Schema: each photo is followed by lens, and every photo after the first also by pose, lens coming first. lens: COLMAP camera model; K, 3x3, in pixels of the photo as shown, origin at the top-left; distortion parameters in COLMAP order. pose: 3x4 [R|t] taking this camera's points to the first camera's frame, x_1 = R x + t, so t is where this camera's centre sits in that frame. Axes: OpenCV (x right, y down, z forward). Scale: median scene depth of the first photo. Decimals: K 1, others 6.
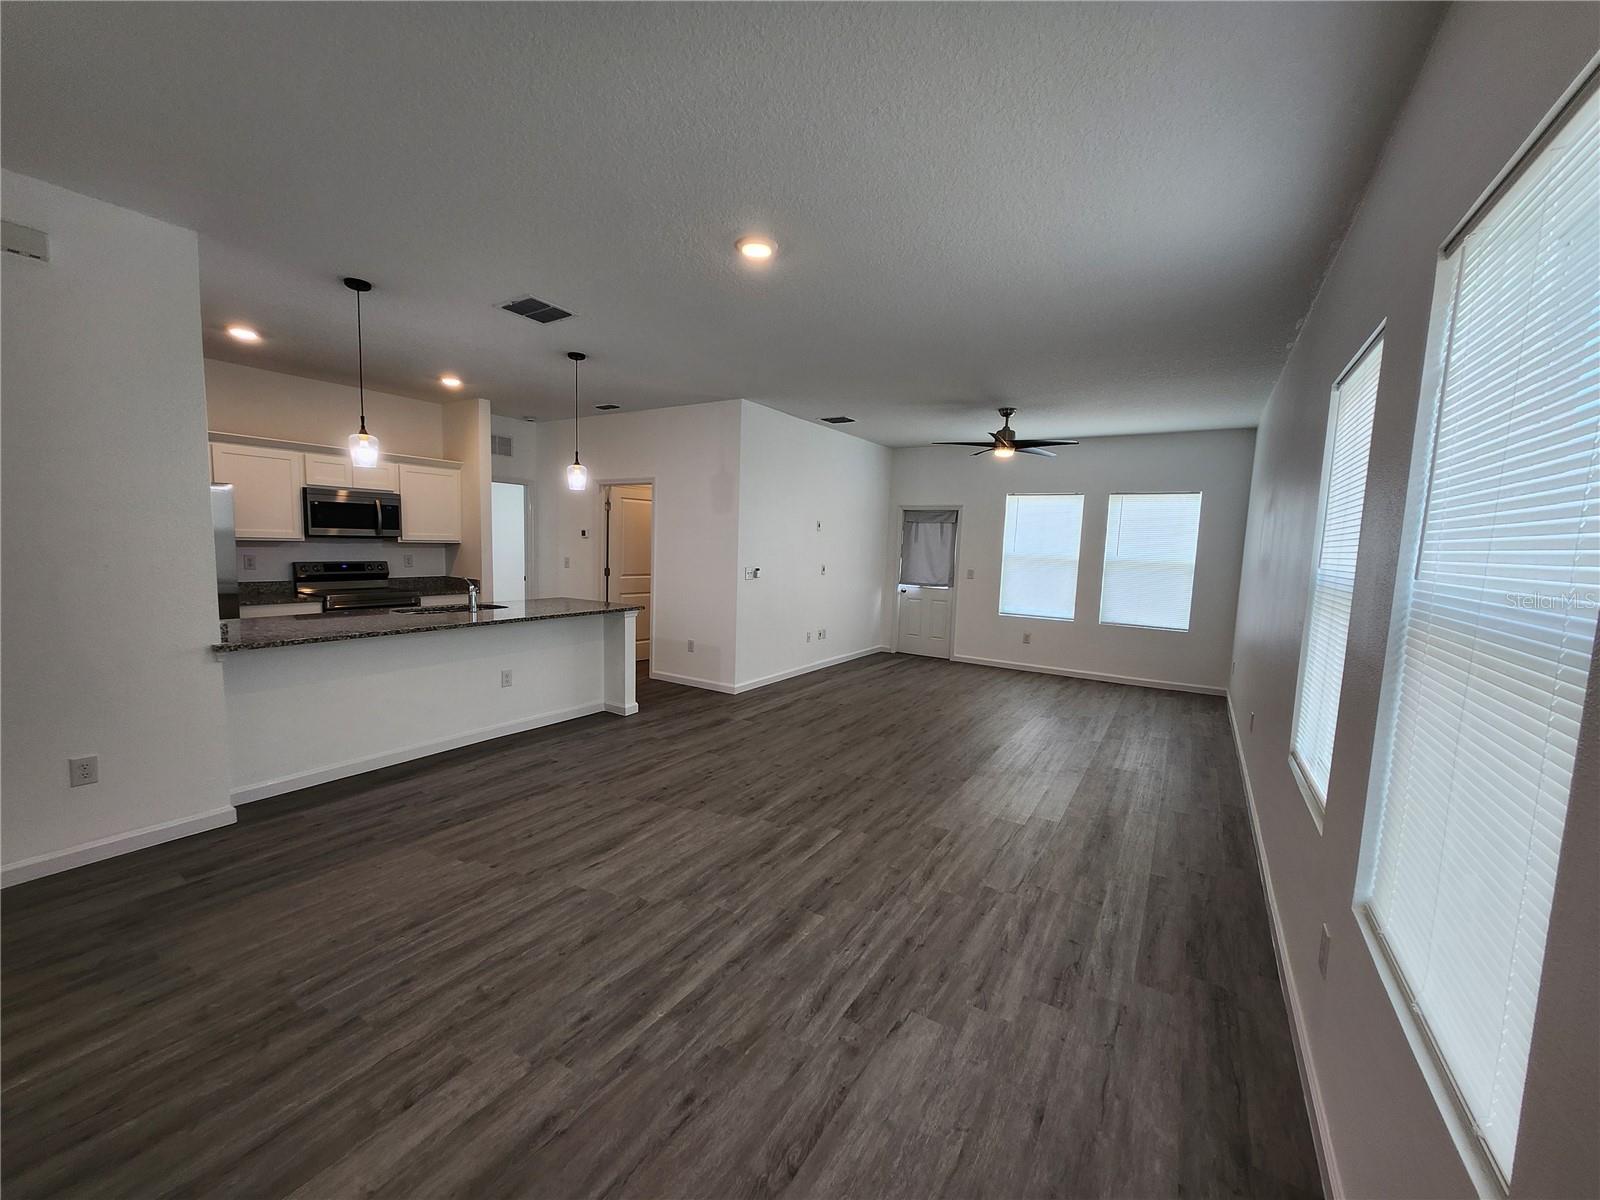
lens RADIAL K [[633.0, 0, 788.0], [0, 633.0, 607.1], [0, 0, 1]] dist [0.001644, -0.000020]
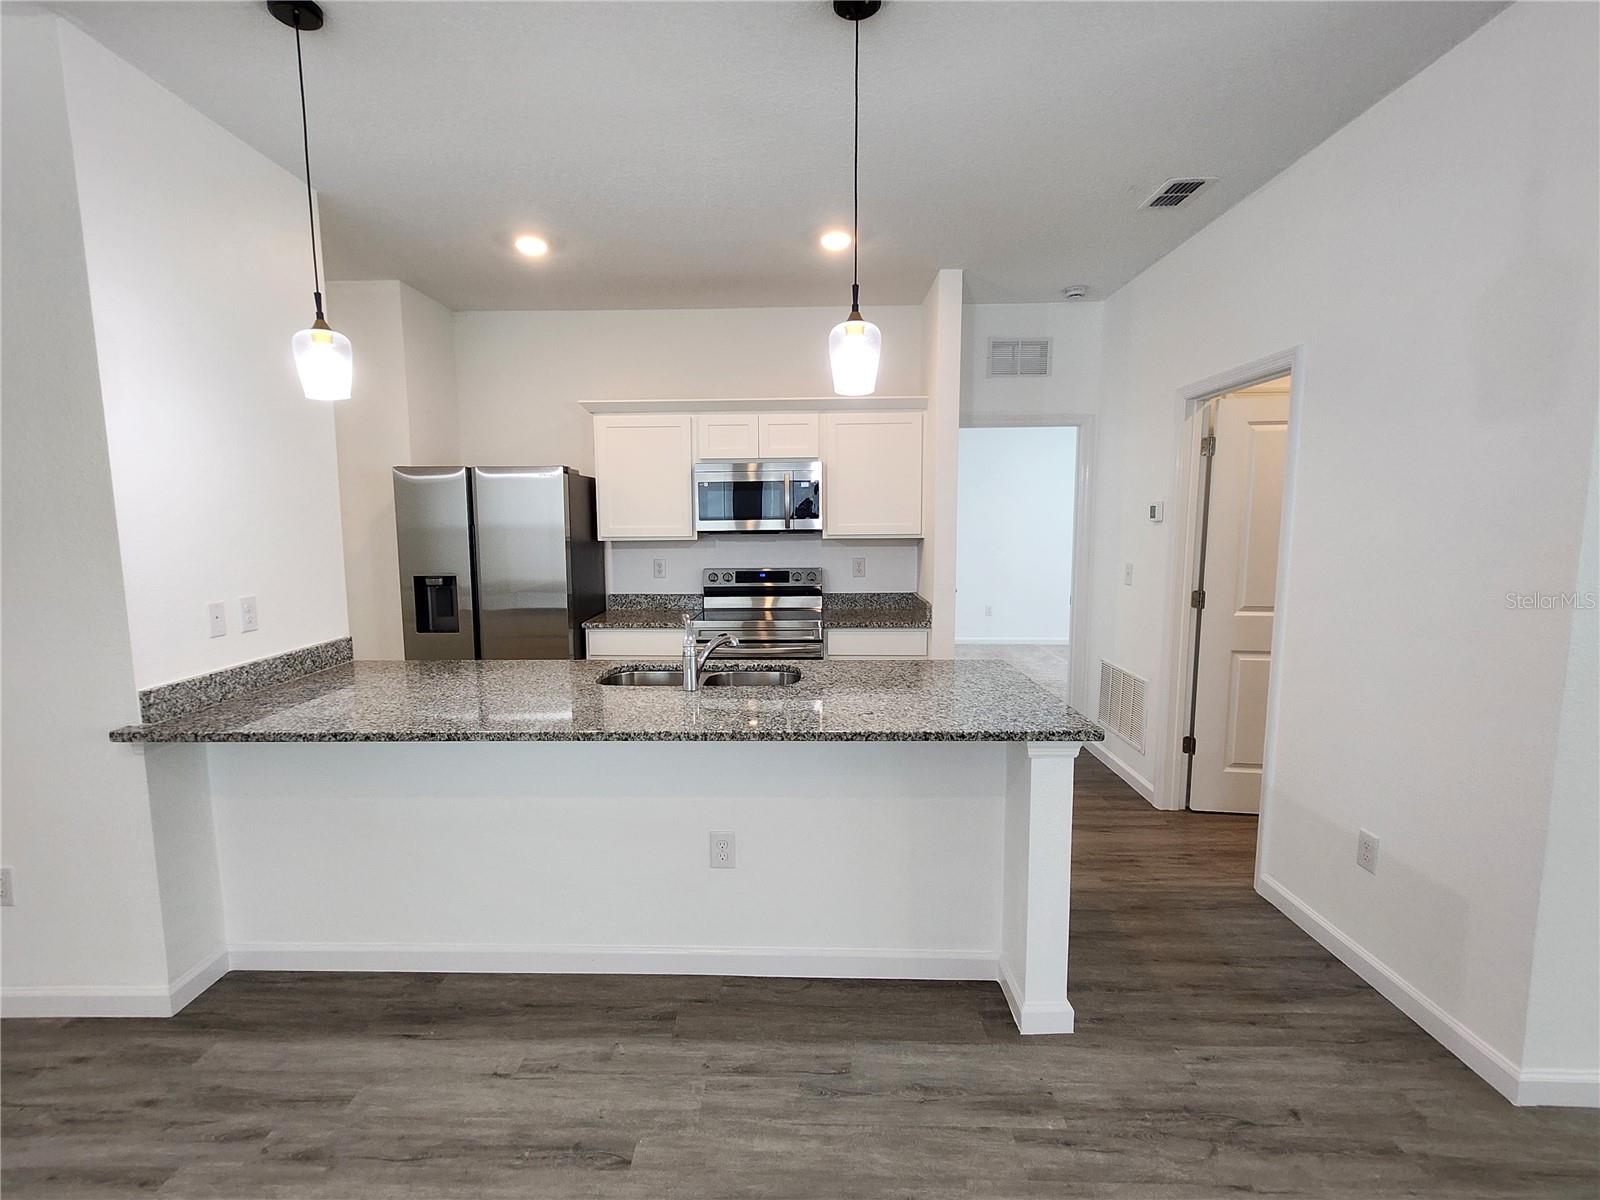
lens RADIAL K [[760.4, 0, 792.3], [0, 760.4, 609.9], [0, 0, 1]] dist [0.001927, 0.000340]
pose [[0.520392, 0.069908, -0.851061, 0.025122], [-0.066062, 0.996952, 0.041497, -0.095414], [0.851368, 0.034628, 0.523425, 0.902756]]
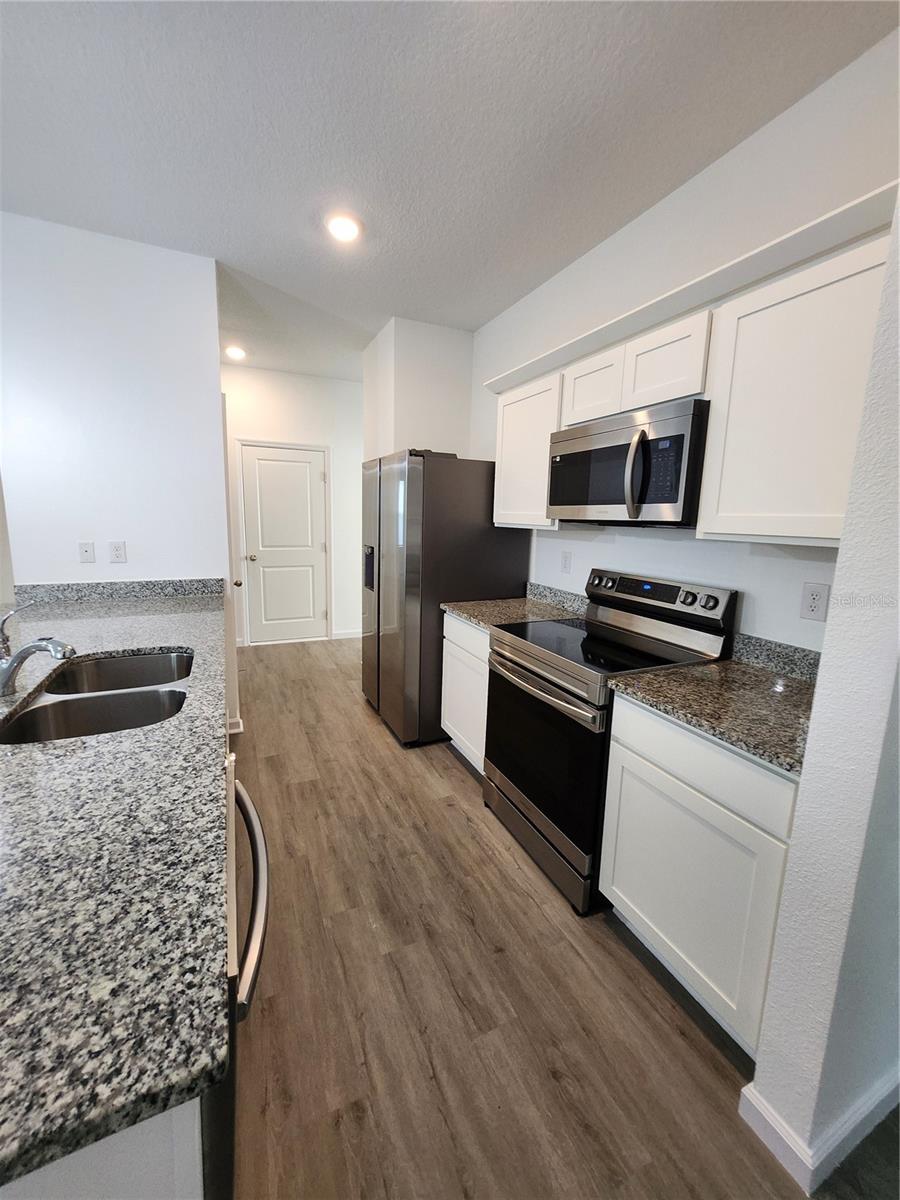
lens RADIAL K [[474.7, 0, 441.3], [0, 474.7, 597.3], [0, 0, 1]] dist [0.001644, -0.000020]
pose [[-0.541728, 0.104221, -0.834068, -0.479188], [-0.126610, 0.970845, 0.203545, -0.167288], [0.830964, 0.215868, -0.512738, 1.601204]]
